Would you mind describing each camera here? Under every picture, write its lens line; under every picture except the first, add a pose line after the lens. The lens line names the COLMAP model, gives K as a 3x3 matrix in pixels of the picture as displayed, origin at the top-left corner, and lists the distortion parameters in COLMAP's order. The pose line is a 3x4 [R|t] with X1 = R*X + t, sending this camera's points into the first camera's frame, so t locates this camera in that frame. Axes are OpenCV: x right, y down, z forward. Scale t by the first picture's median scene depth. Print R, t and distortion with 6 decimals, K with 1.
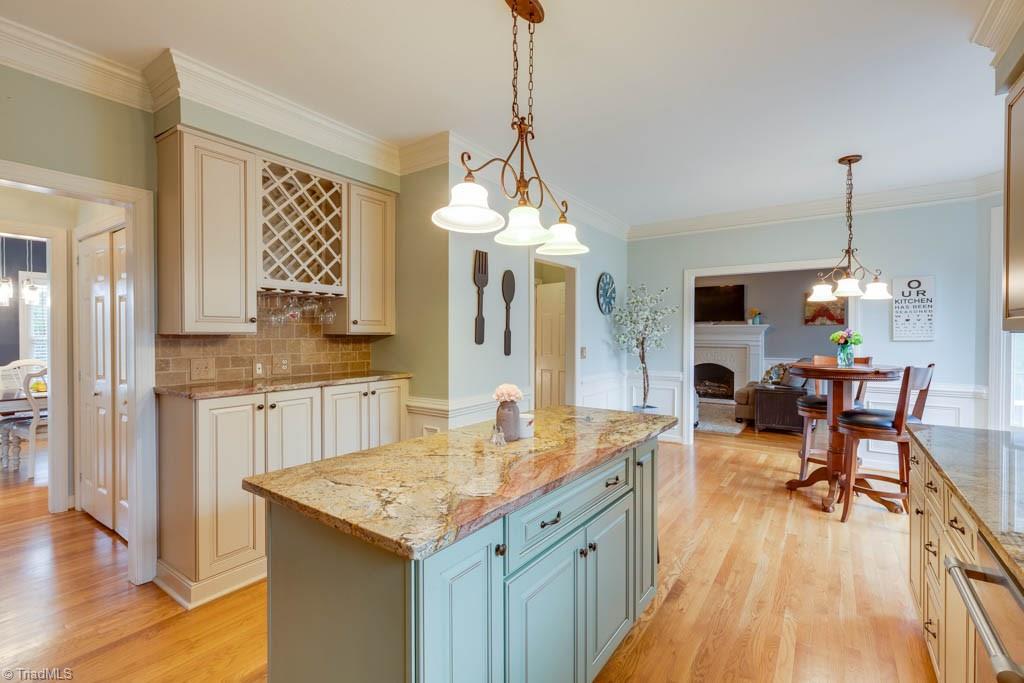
lens RADIAL K [[457.3, 0, 517.8], [0, 457.3, 337.7], [0, 0, 1]] dist [0.006010, -0.000737]
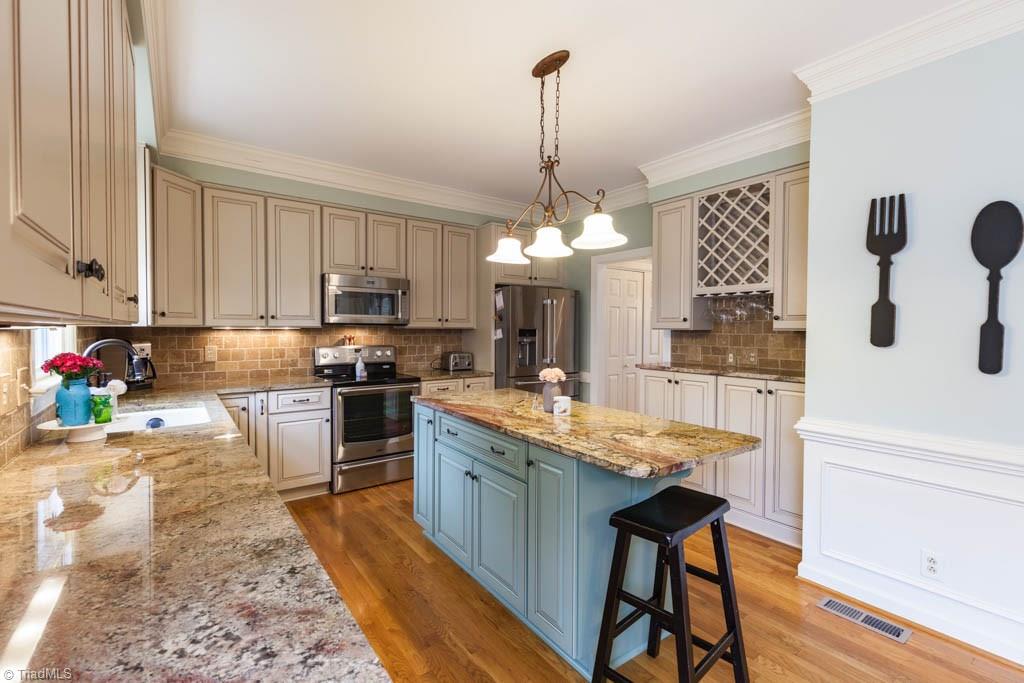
lens RADIAL K [[457.3, 0, 517.8], [0, 457.3, 337.7], [0, 0, 1]] dist [0.006010, -0.000737]
pose [[-0.318625, 0.015000, -0.947762, 0.817905], [-0.013785, 0.999696, 0.020456, -0.004516], [0.947781, 0.019583, -0.318321, 0.879105]]
